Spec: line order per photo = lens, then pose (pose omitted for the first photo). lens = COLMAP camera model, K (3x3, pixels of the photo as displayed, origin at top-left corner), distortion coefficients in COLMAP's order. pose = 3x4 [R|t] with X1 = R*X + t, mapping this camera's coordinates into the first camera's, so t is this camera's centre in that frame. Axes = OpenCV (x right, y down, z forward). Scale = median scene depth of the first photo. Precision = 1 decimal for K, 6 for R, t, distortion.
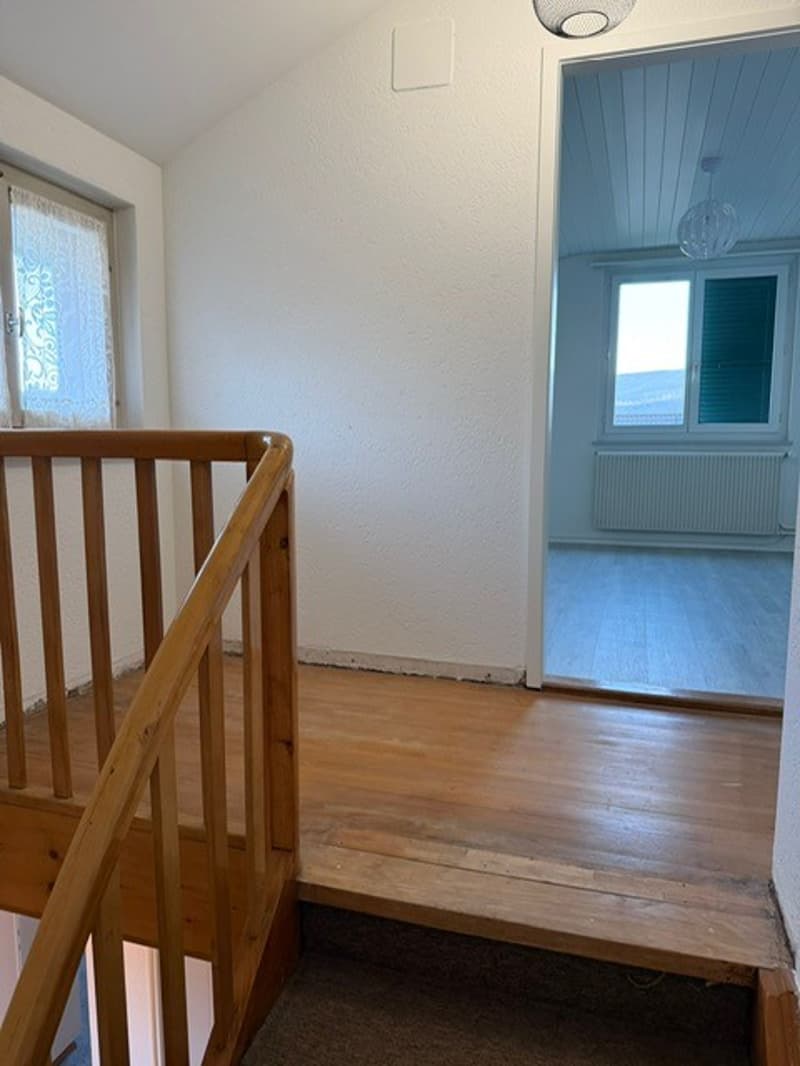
lens RADIAL K [[753.8, 0, 400.0], [0, 753.8, 533.0], [0, 0, 1]] dist [0.005340, 0.001766]
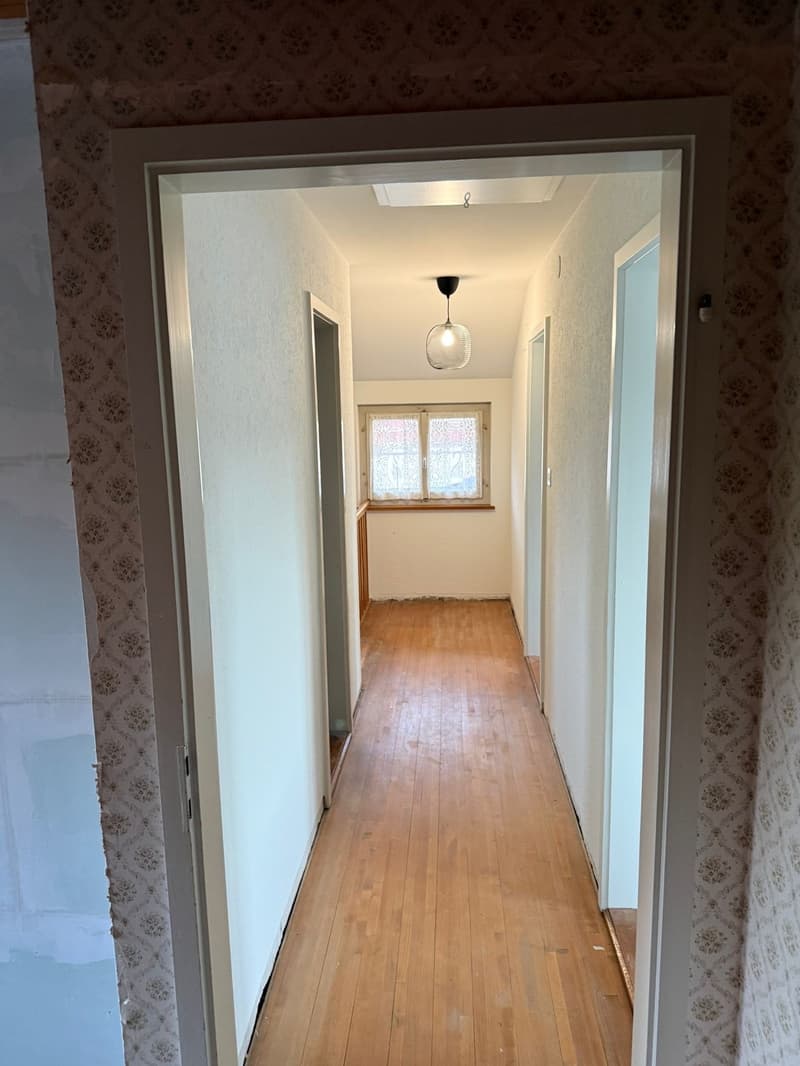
lens RADIAL K [[753.8, 0, 400.0], [0, 753.8, 533.0], [0, 0, 1]] dist [0.005340, 0.001766]
pose [[0.233673, 0.157281, -0.959510, 2.247883], [-0.103168, 0.985270, 0.136379, -0.396492], [0.966827, 0.067122, 0.246457, 0.239003]]
